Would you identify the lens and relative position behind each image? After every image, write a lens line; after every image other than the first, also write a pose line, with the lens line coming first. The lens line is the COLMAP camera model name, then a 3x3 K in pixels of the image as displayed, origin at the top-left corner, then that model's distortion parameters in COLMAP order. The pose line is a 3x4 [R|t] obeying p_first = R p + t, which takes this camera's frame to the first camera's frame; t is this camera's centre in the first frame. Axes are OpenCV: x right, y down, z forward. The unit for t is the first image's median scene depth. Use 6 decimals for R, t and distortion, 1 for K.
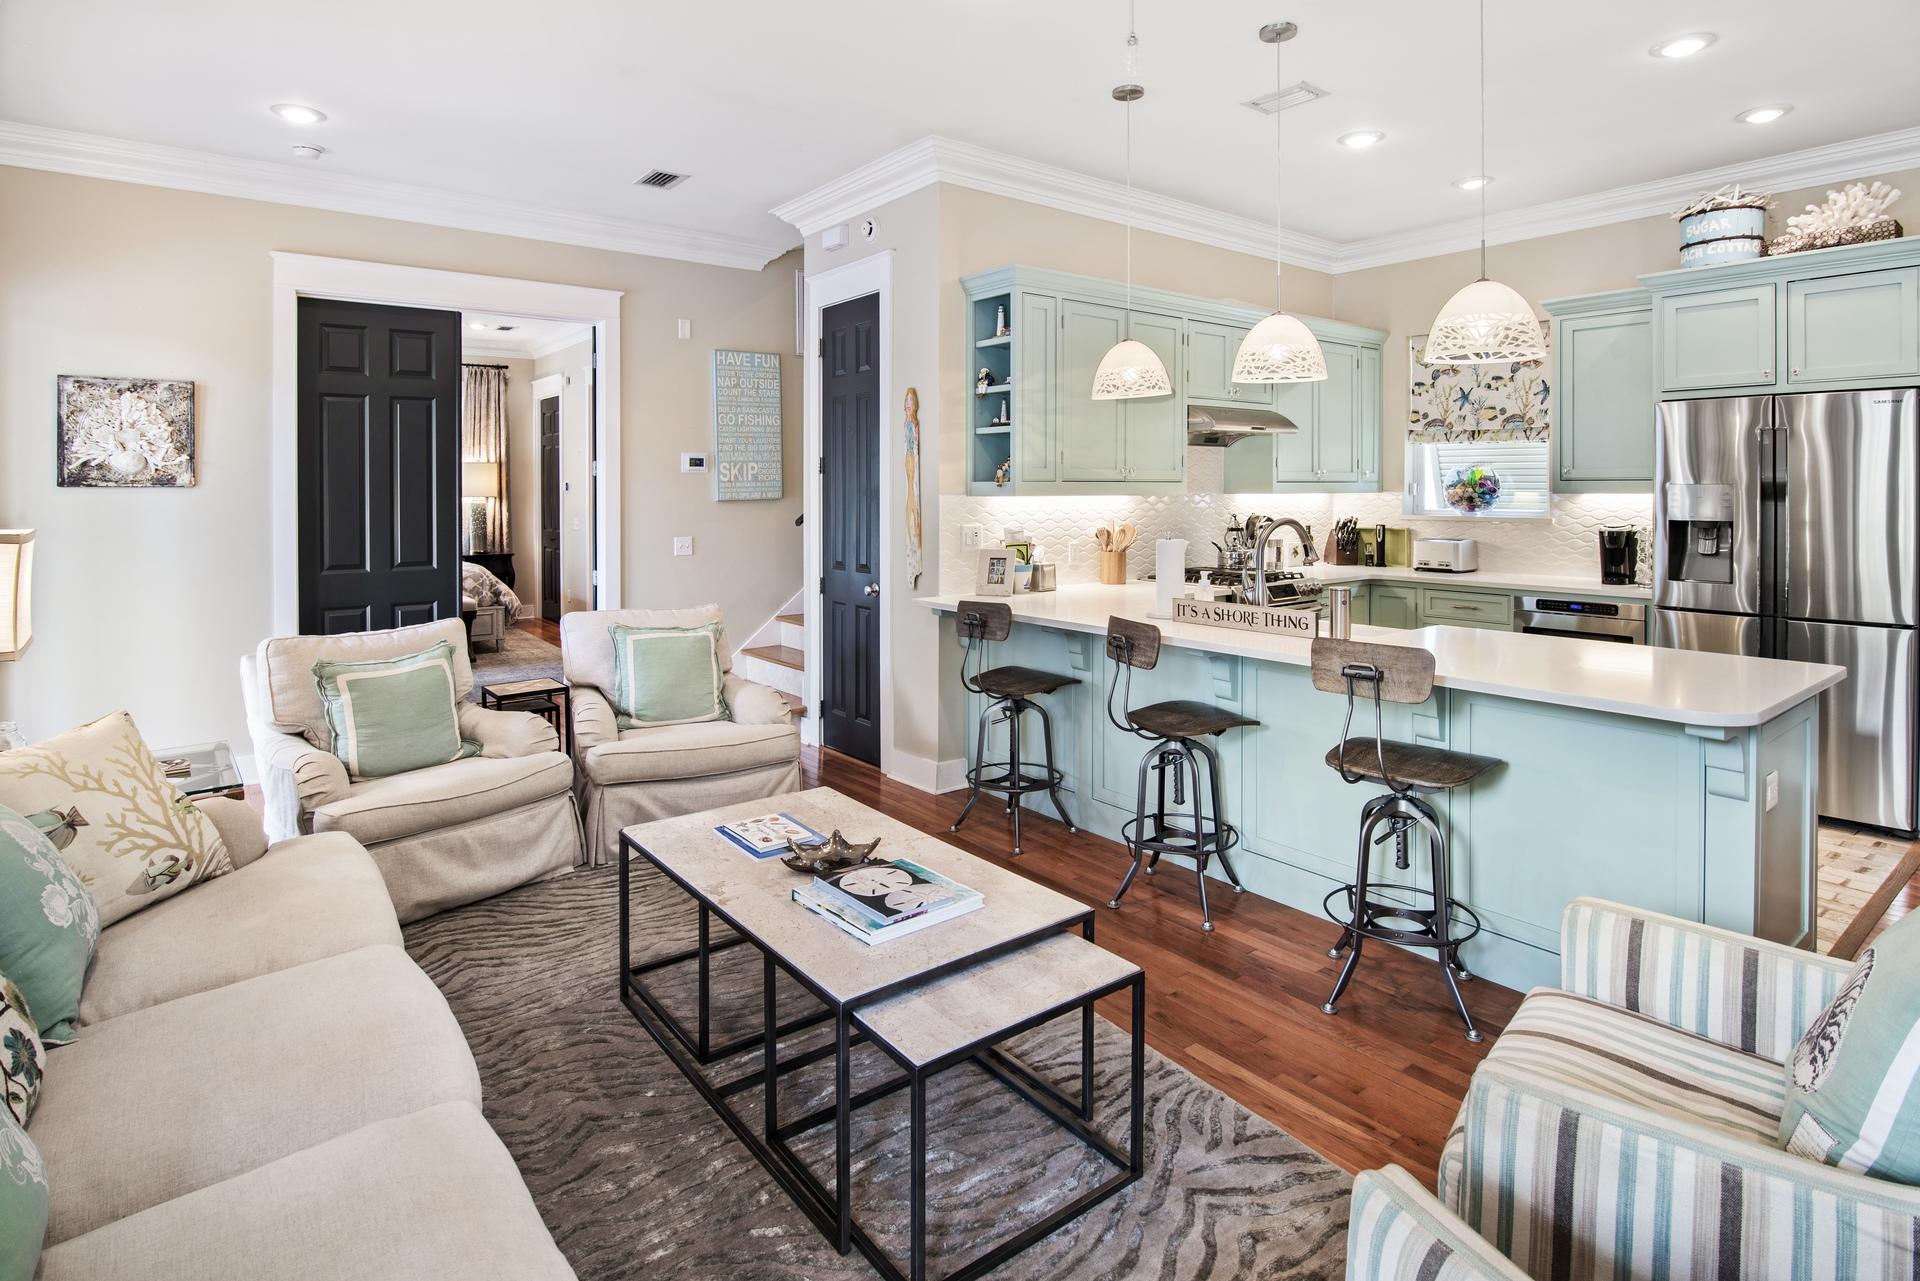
lens RADIAL K [[984.2, 0, 927.4], [0, 984.2, 501.8], [0, 0, 1]] dist [-0.020421, 0.003130]
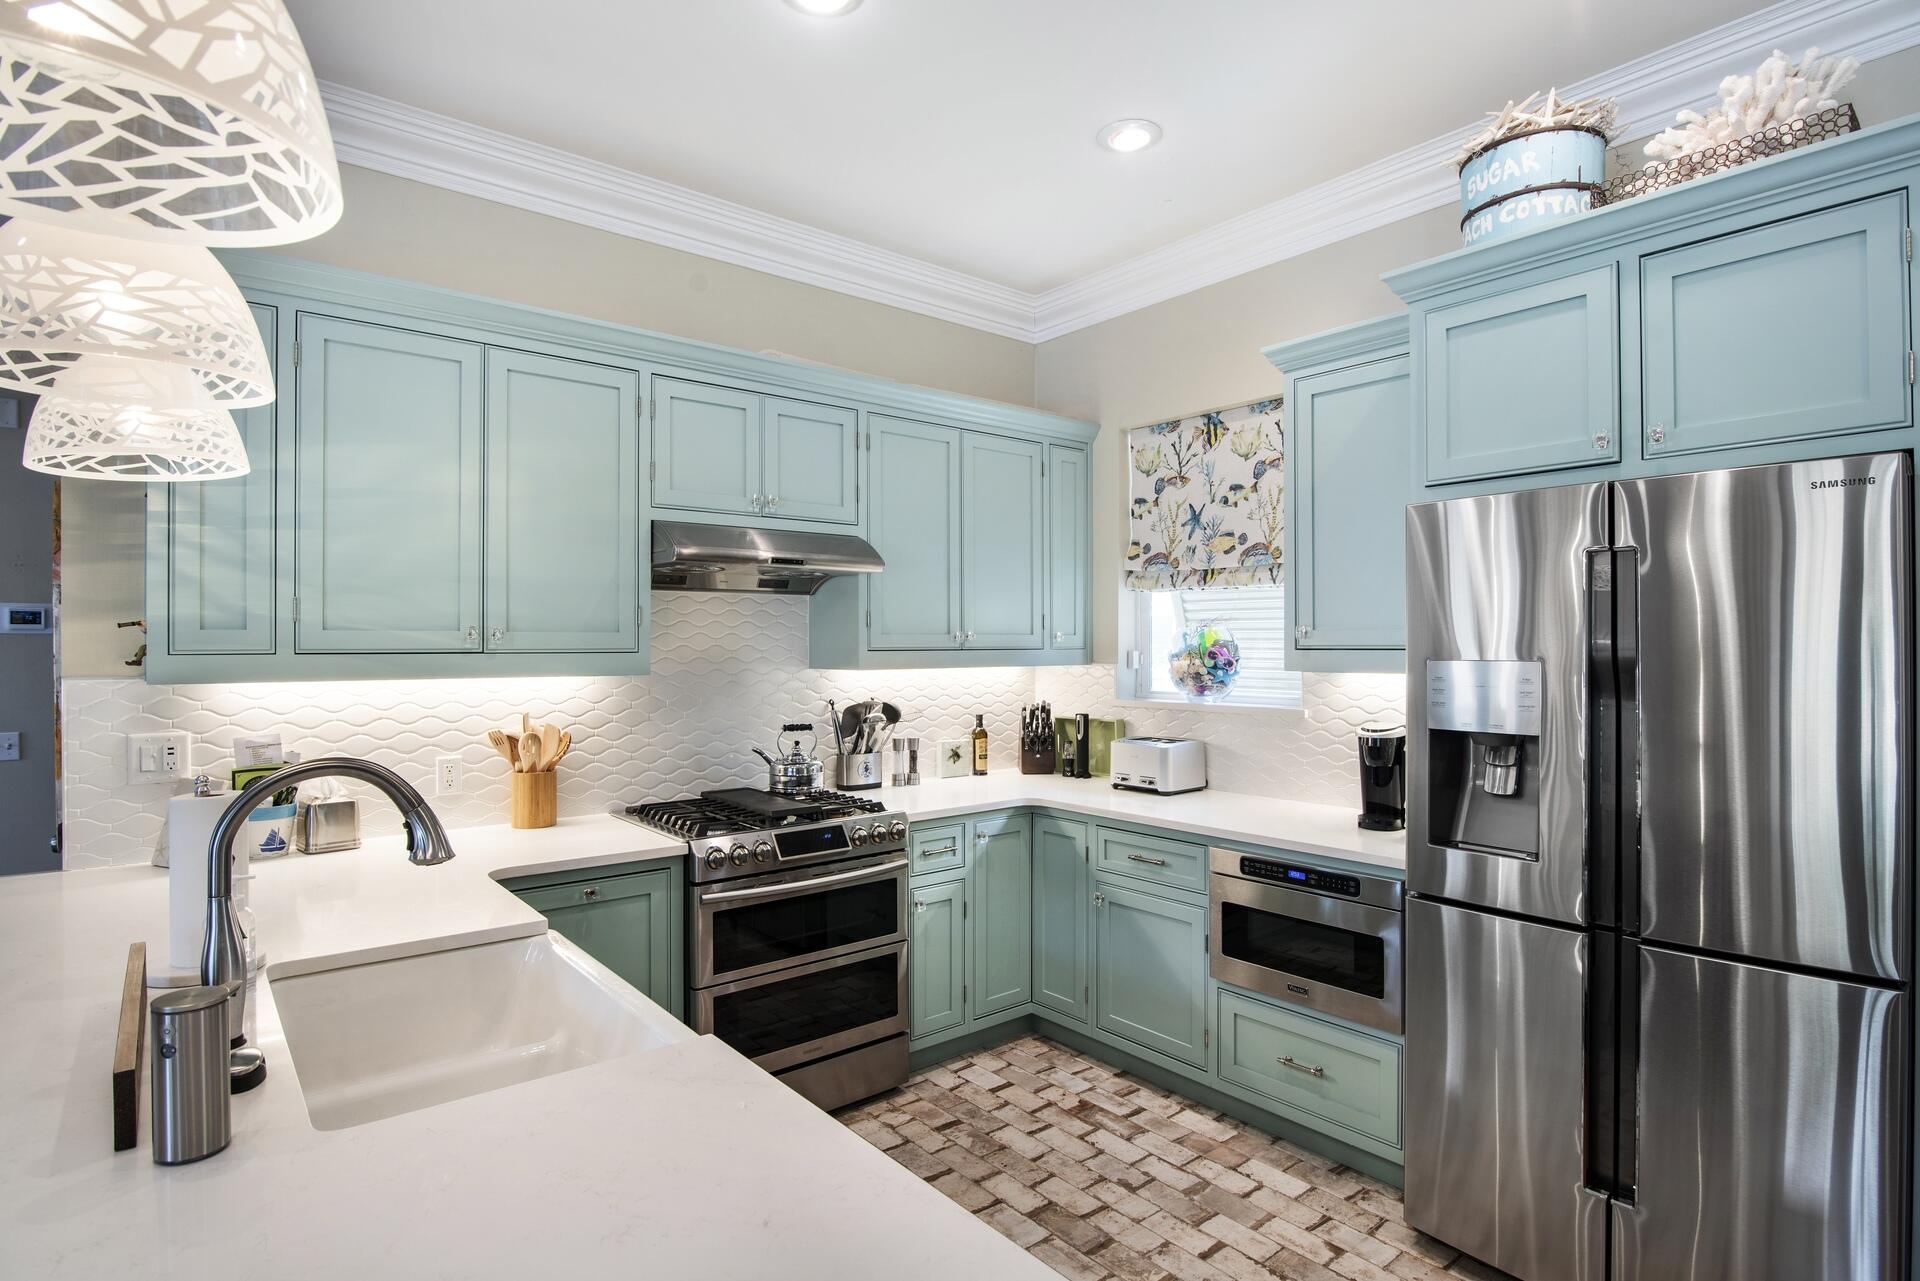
lens RADIAL K [[984.2, 0, 919.8], [0, 984.2, 649.0], [0, 0, 1]] dist [-0.020421, 0.003130]
pose [[0.999573, 0.000531, 0.029211, 0.361866], [-0.000190, 0.999932, -0.011660, -0.013575], [-0.029215, 0.011650, 0.999505, 0.370102]]
